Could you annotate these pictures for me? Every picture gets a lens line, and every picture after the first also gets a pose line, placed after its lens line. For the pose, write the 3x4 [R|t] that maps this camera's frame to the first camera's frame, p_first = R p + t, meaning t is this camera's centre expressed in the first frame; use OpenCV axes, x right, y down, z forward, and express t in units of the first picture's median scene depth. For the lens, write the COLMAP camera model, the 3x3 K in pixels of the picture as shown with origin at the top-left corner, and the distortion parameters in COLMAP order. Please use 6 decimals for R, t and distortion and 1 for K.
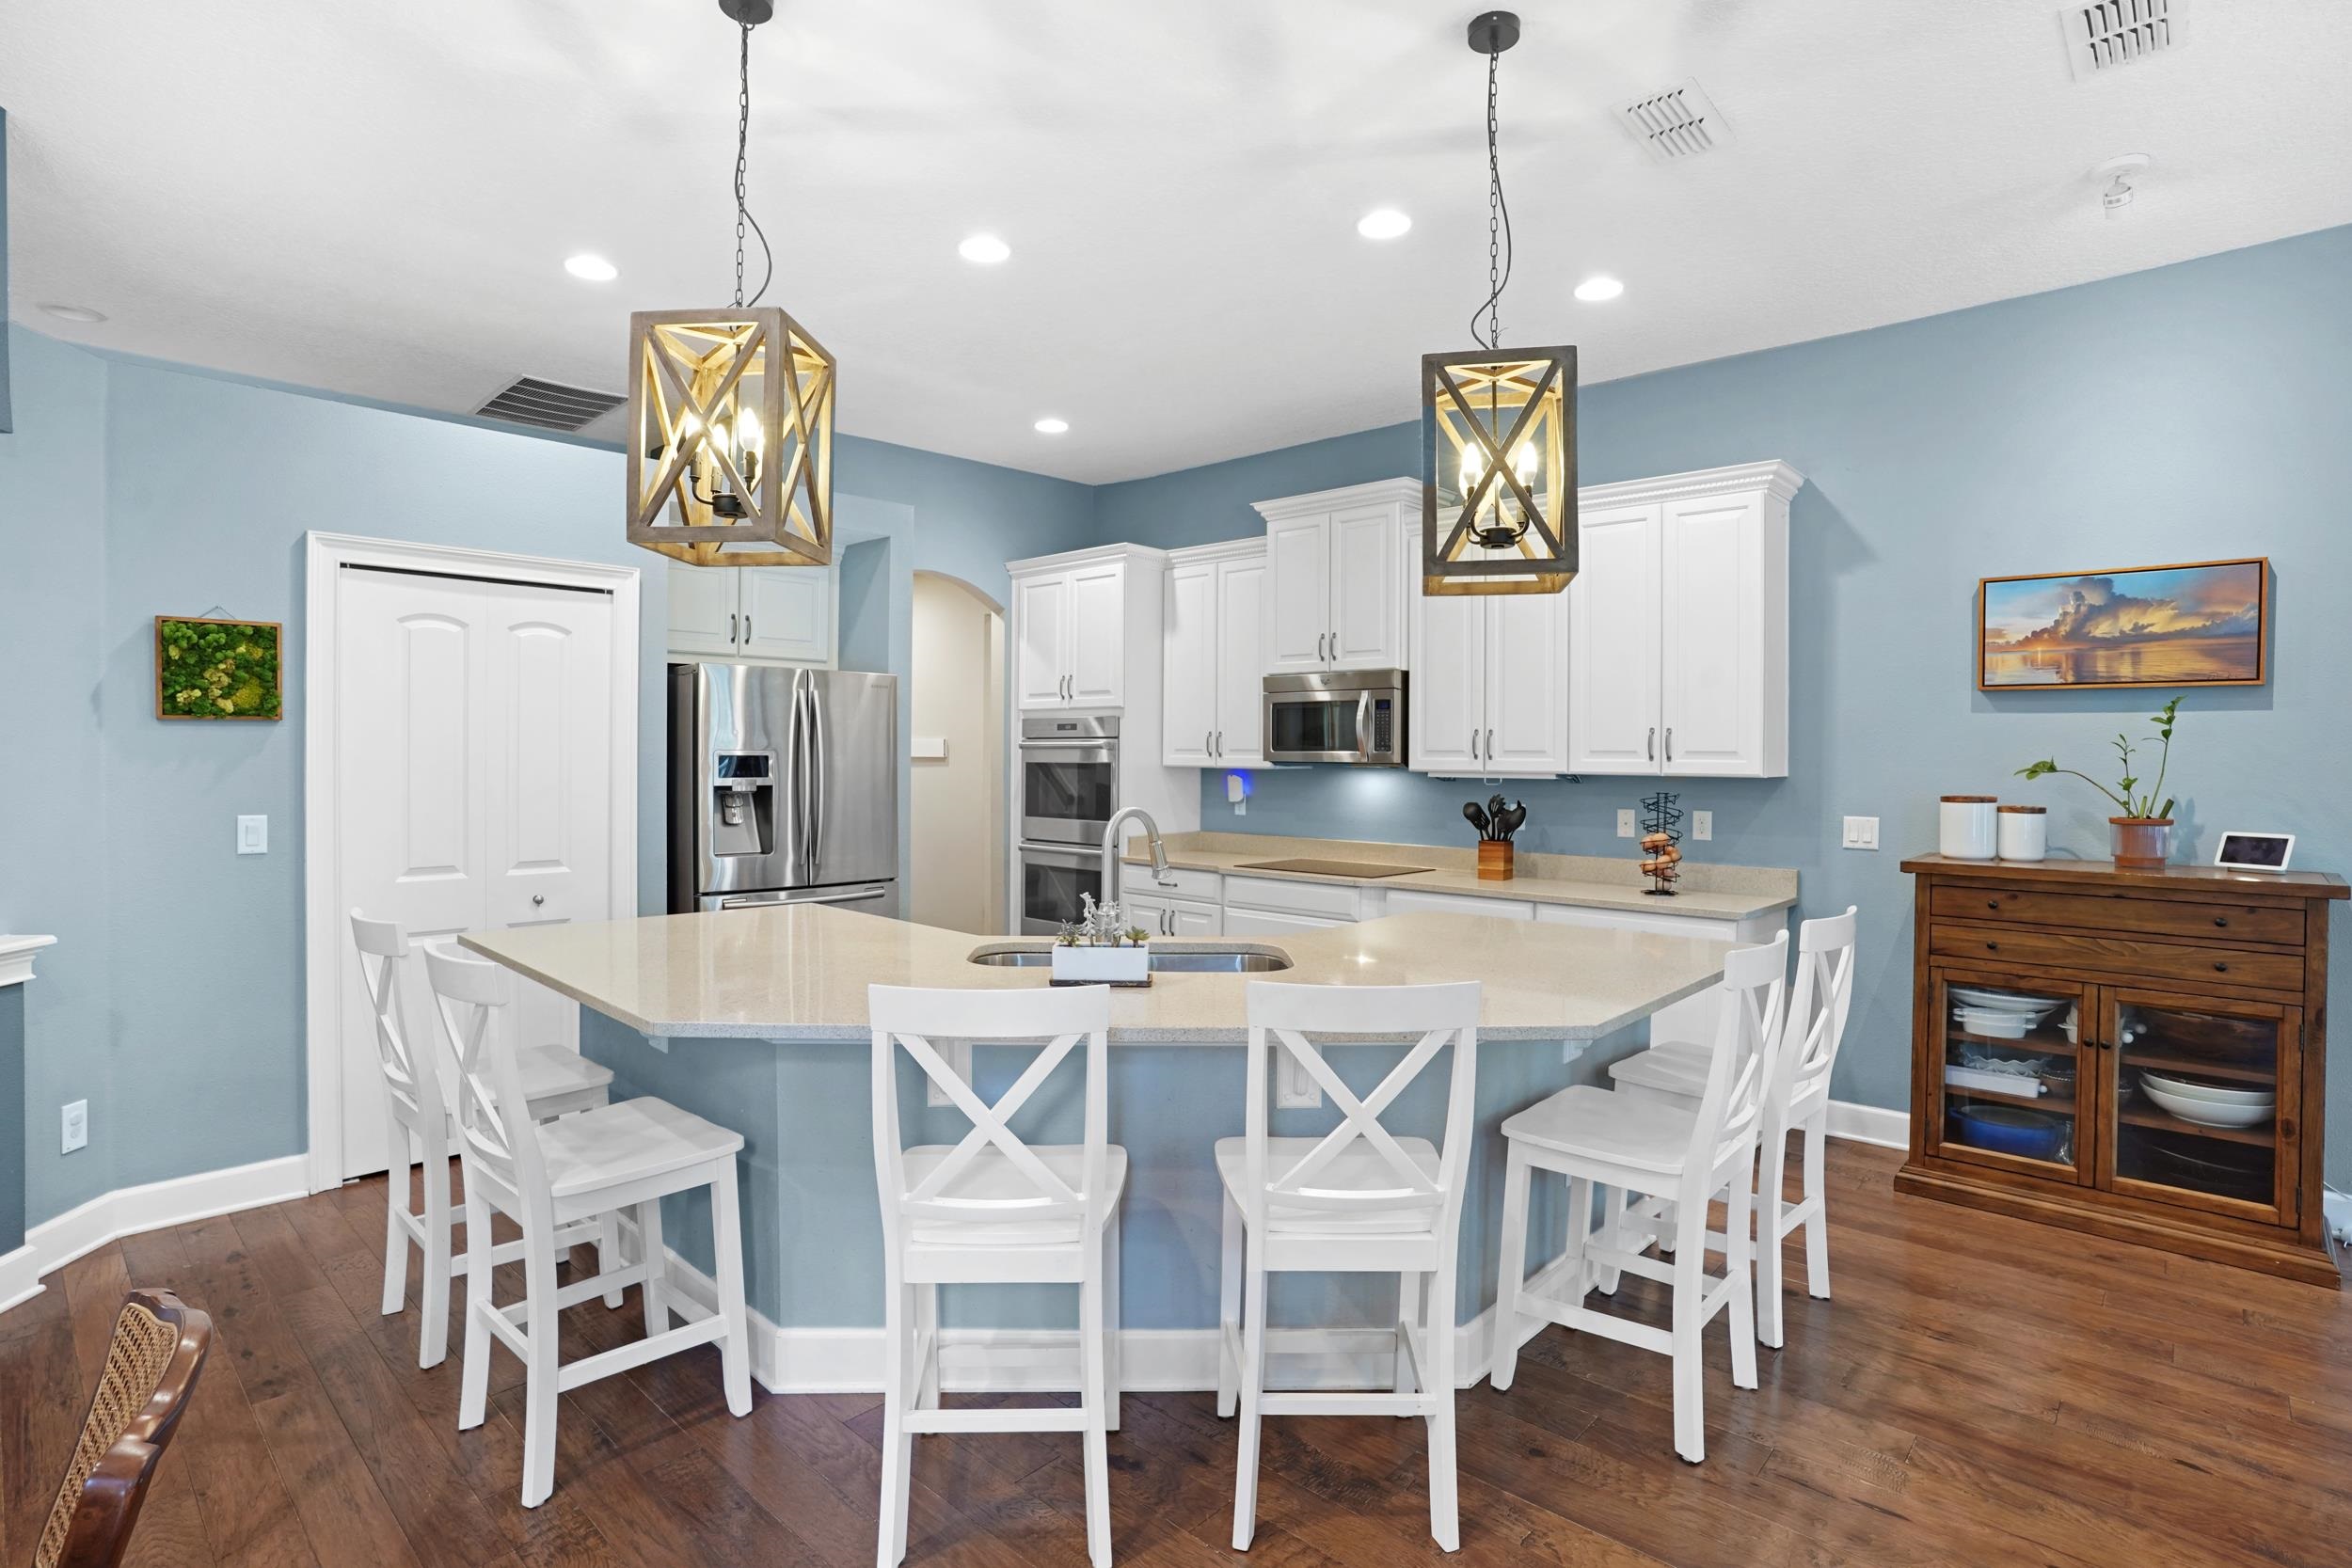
lens RADIAL K [[1149.0, 0, 1165.9], [0, 1149.0, 769.9], [0, 0, 1]] dist [-0.039833, 0.022373]
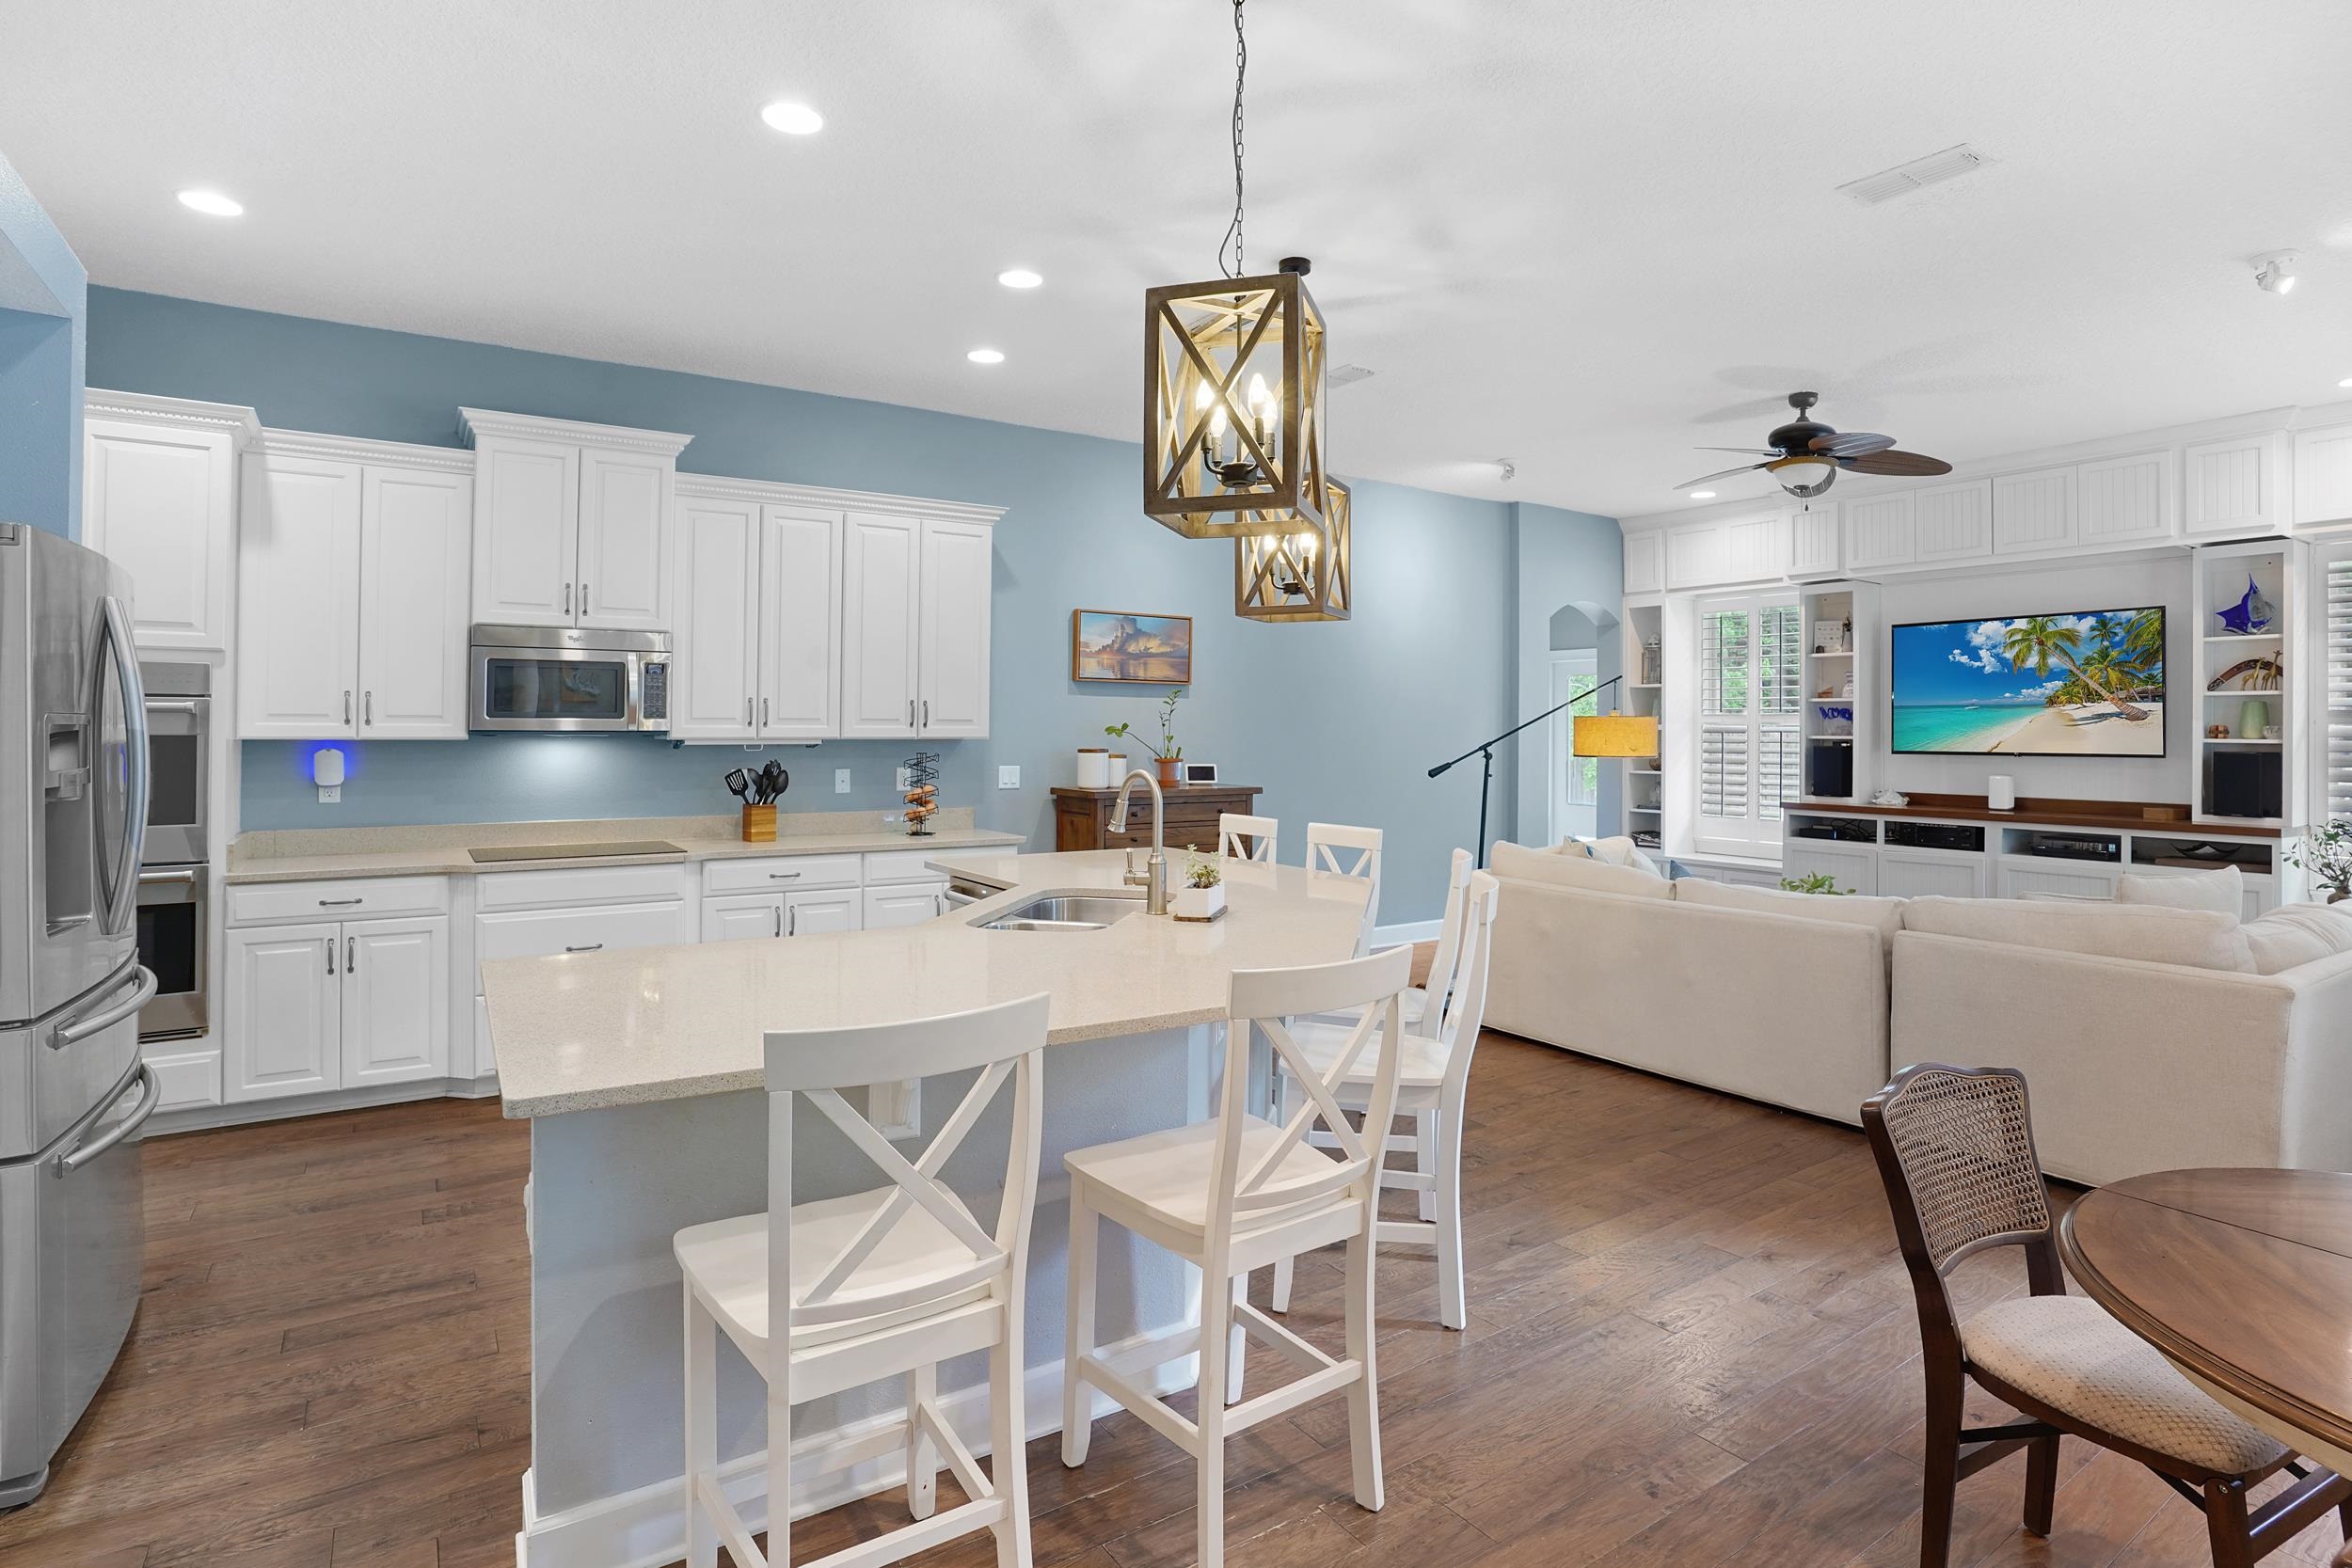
lens RADIAL K [[1149.0, 0, 1198.8], [0, 1149.0, 719.5], [0, 0, 1]] dist [-0.039833, 0.022373]
pose [[0.279477, 0.000176, 0.960152, -0.679060], [0.009309, 0.999952, -0.002892, -0.010035], [-0.960107, 0.009746, 0.279463, 0.364914]]
